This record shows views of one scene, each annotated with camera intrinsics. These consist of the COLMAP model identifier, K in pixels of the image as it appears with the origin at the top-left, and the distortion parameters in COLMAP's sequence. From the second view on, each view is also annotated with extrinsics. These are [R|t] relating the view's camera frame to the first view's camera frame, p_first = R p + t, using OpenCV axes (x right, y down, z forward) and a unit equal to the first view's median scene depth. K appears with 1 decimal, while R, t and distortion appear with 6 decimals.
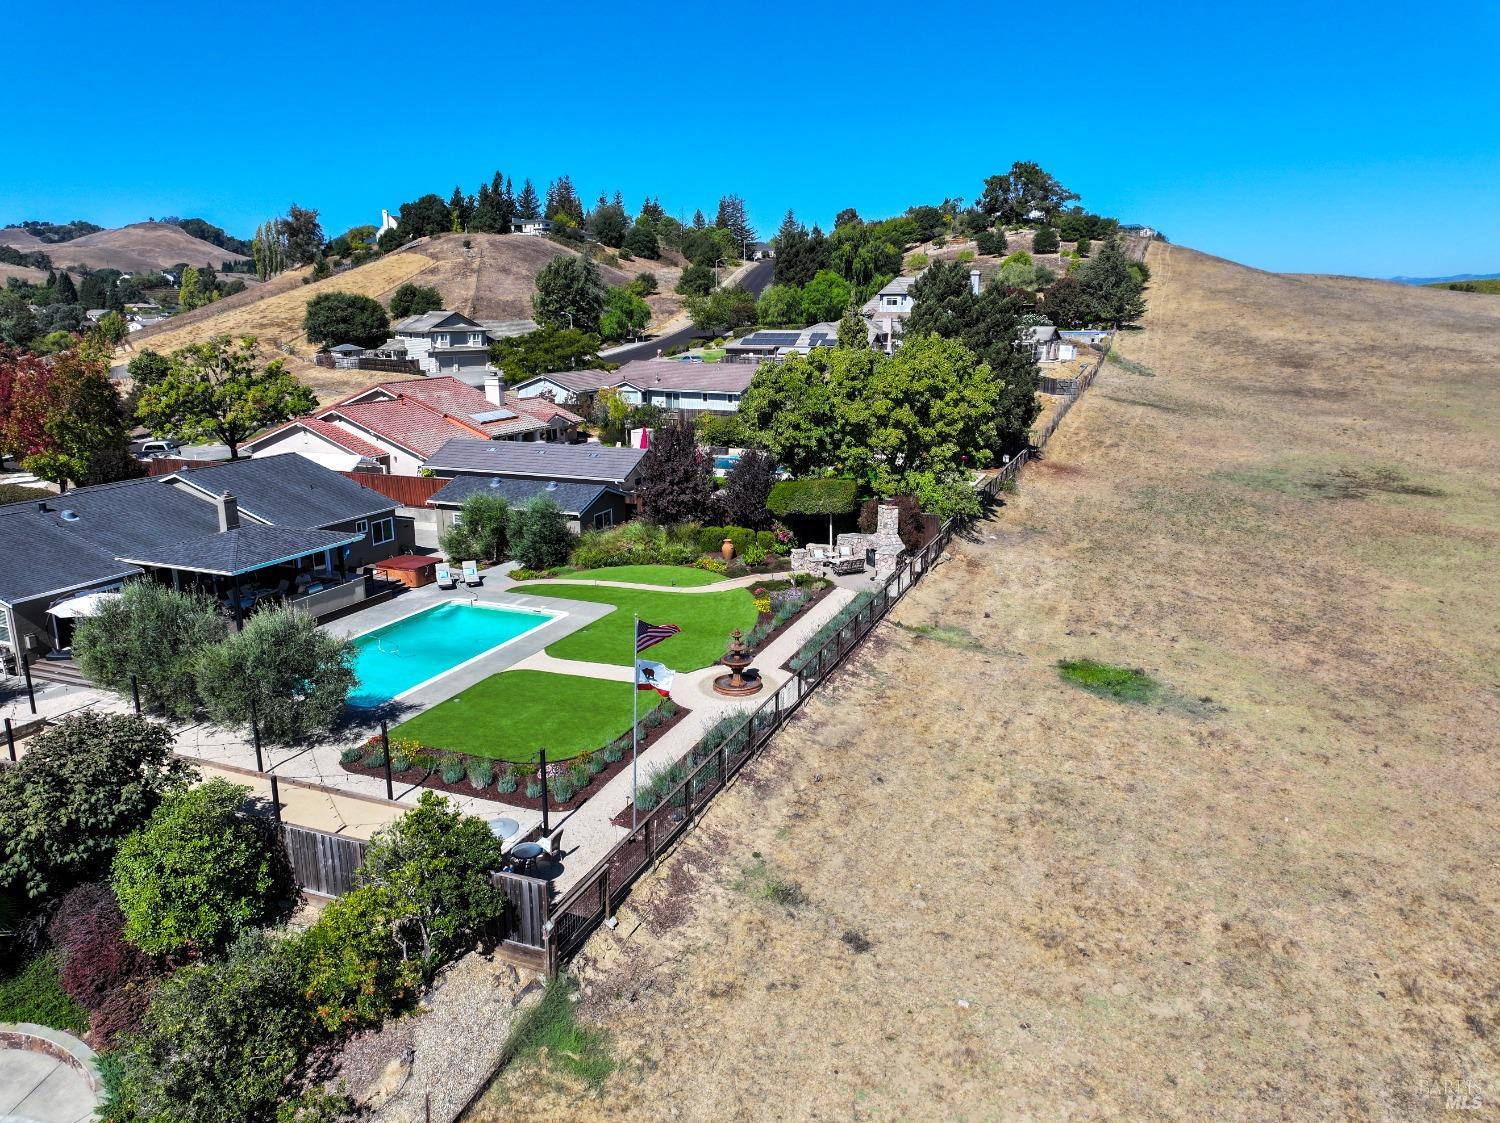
lens RADIAL K [[1049.5, 0, 750.0], [0, 1049.5, 561.5], [0, 0, 1]] dist [0.000897, 0.000629]
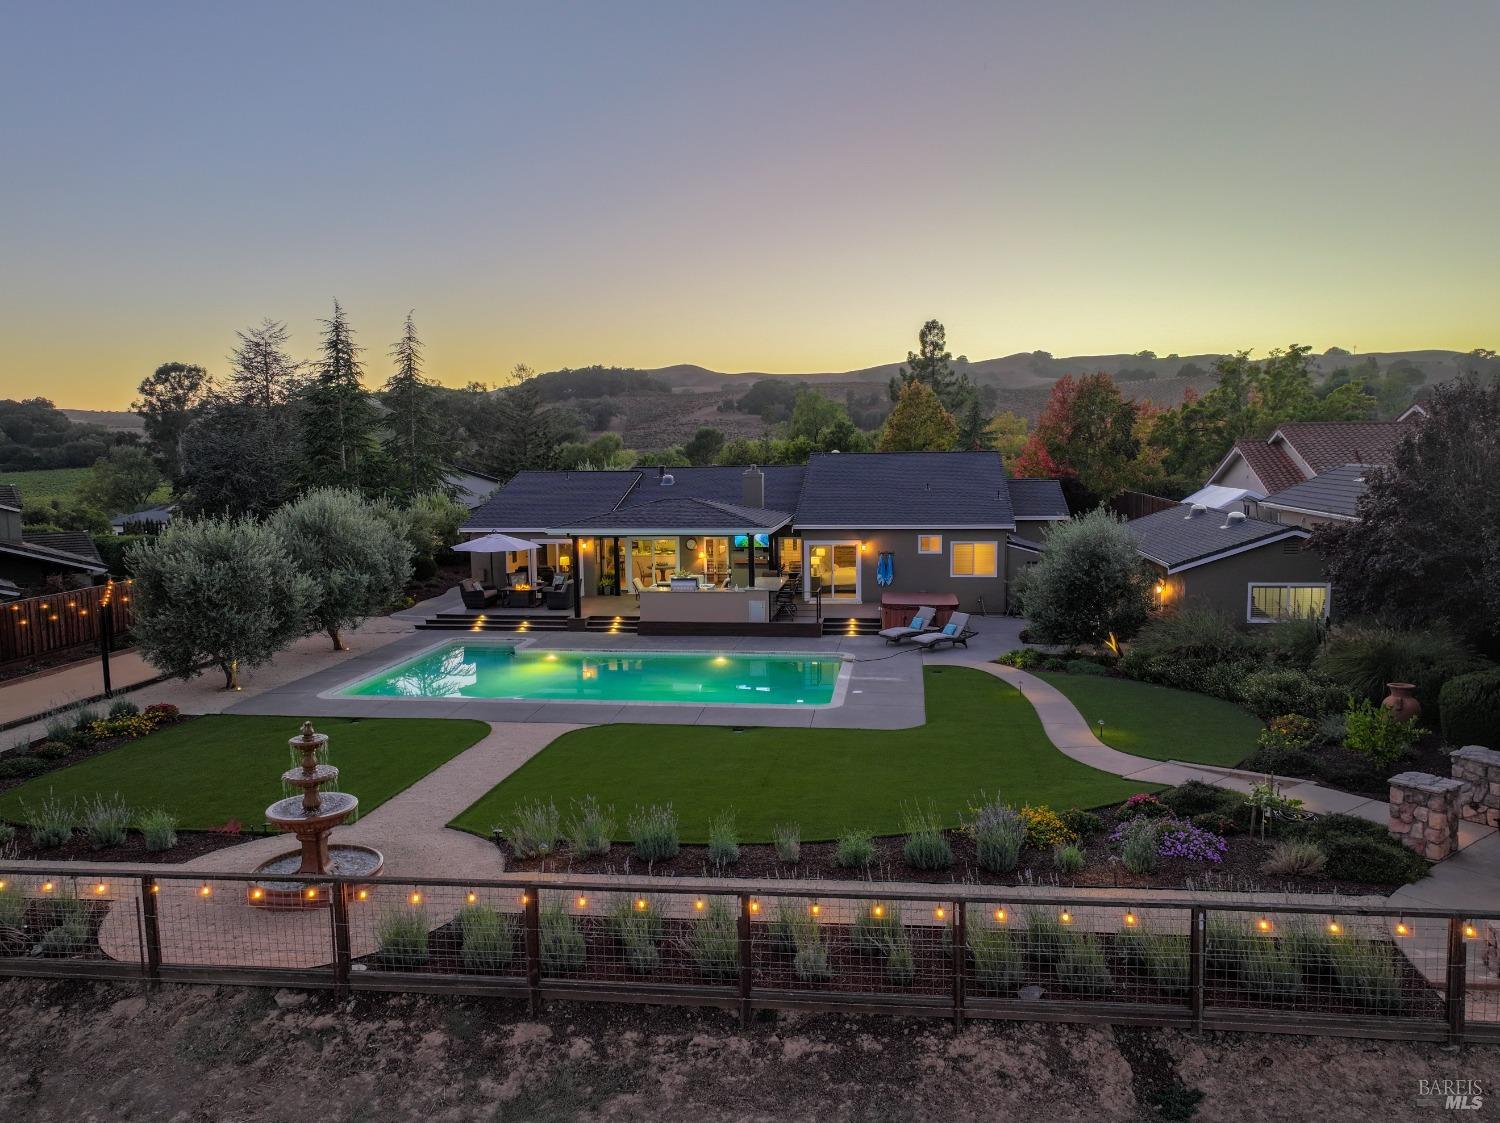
lens RADIAL K [[1069.4, 0, 750.0], [0, 1069.4, 561.5], [0, 0, 1]] dist [0.003533, 0.000957]
pose [[0.232736, 0.101211, -0.967259, 0.312157], [-0.215409, 0.975232, 0.050215, -0.036723], [0.948384, 0.196670, 0.248773, 0.835998]]
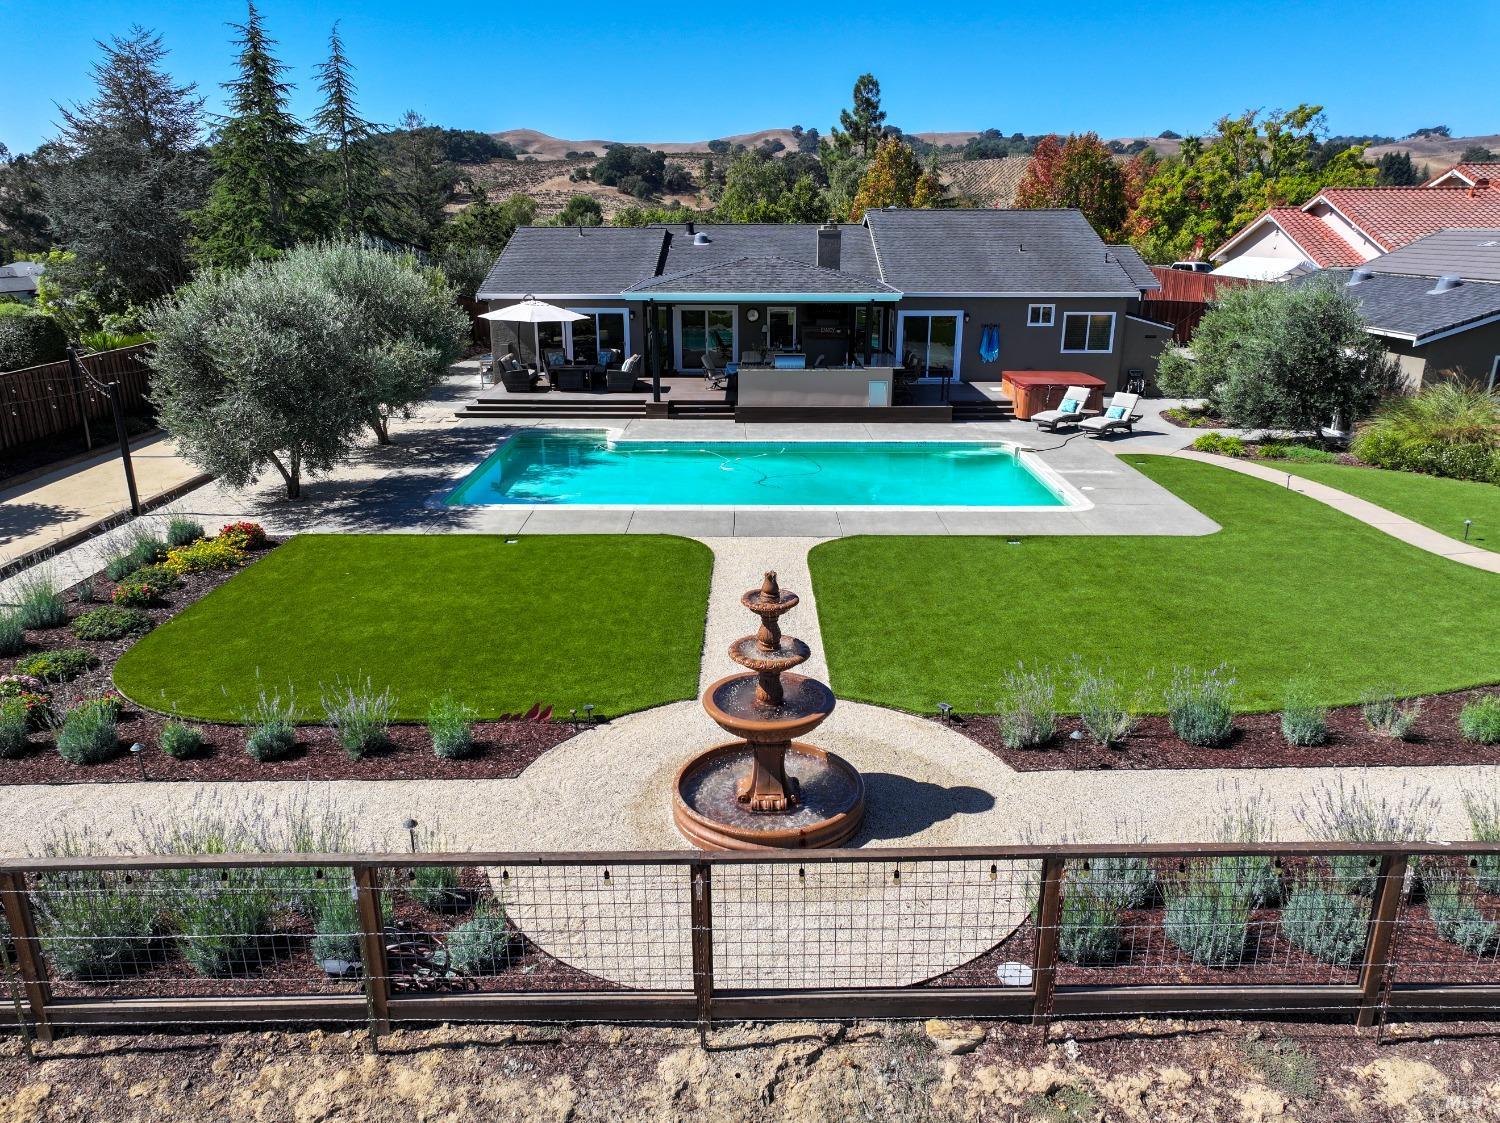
lens RADIAL K [[1044.6, 0, 750.0], [0, 1044.6, 561.5], [0, 0, 1]] dist [0.003641, 0.007453]
pose [[0.369180, 0.288140, -0.883561, 0.156449], [-0.221441, 0.950613, 0.217482, 0.008365], [0.902590, 0.115367, 0.414754, 0.719649]]
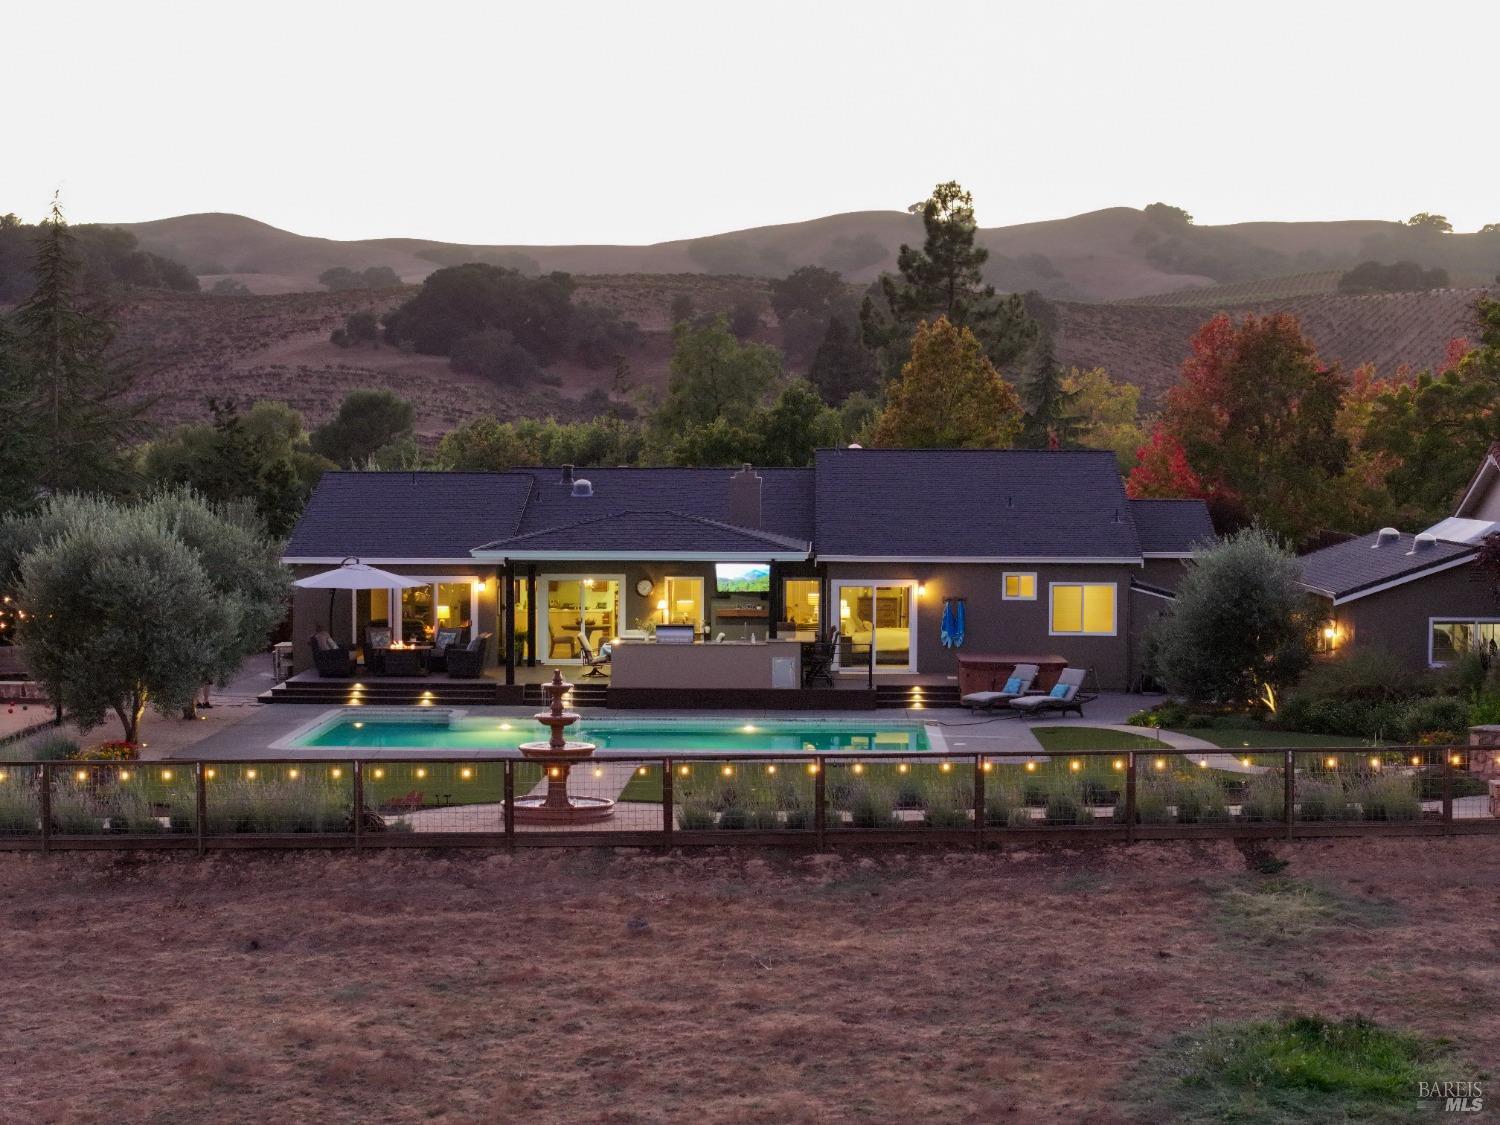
lens RADIAL K [[2992.5, 0, 750.0], [0, 2992.5, 562.5], [0, 0, 1]] dist [-0.296843, 1.743750]
pose [[0.352471, 0.040505, -0.934946, 0.916717], [-0.225114, 0.973397, -0.042696, 0.043967], [0.908343, 0.225518, 0.352213, 0.509430]]
